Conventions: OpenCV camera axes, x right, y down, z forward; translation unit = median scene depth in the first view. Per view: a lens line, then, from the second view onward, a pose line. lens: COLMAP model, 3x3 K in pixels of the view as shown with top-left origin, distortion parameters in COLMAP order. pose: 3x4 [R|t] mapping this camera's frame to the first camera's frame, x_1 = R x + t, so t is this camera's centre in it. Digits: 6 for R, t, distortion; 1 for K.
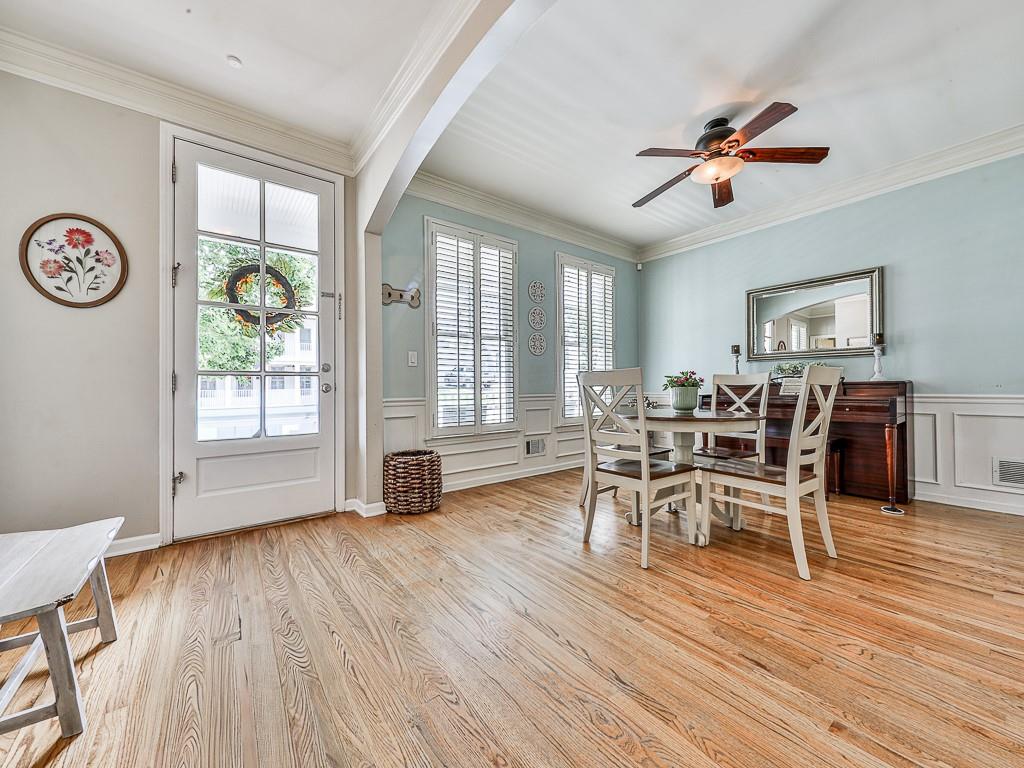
lens RADIAL K [[398.8, 0, 501.3], [0, 398.8, 382.2], [0, 0, 1]] dist [0.003980, -0.000669]
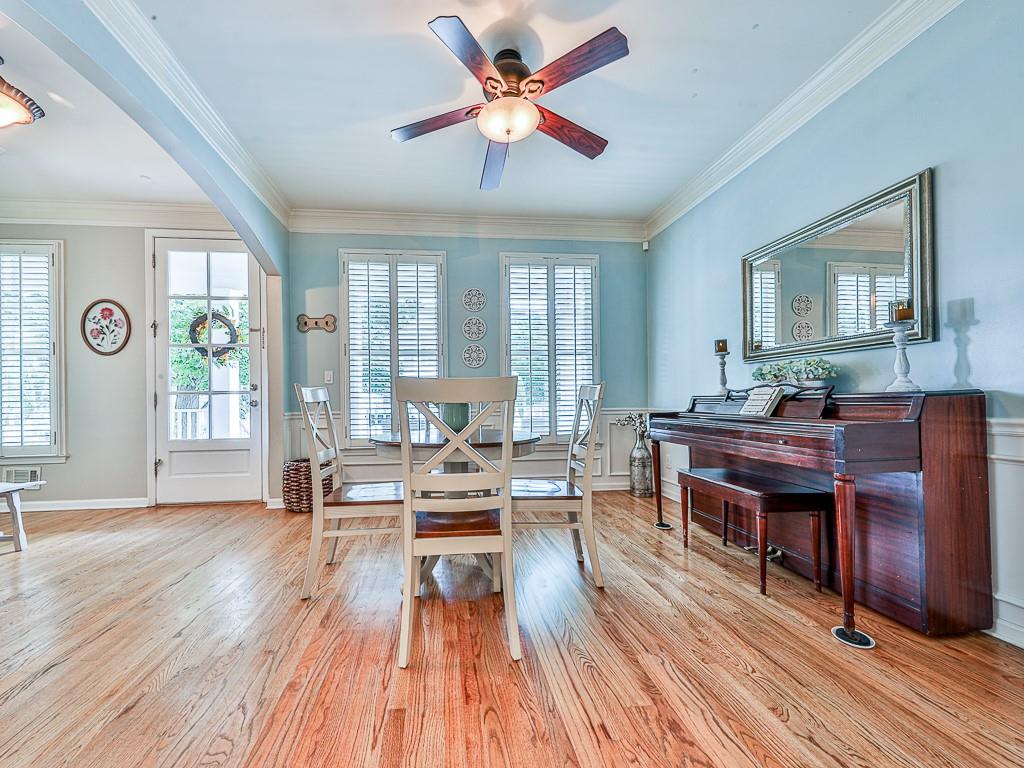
lens RADIAL K [[398.8, 0, 493.4], [0, 398.8, 397.8], [0, 0, 1]] dist [0.003980, -0.000669]
pose [[0.852149, -0.004455, -0.523281, 0.953152], [0.009759, 0.999925, 0.007379, -0.005277], [0.523209, -0.011395, 0.852128, 0.341433]]
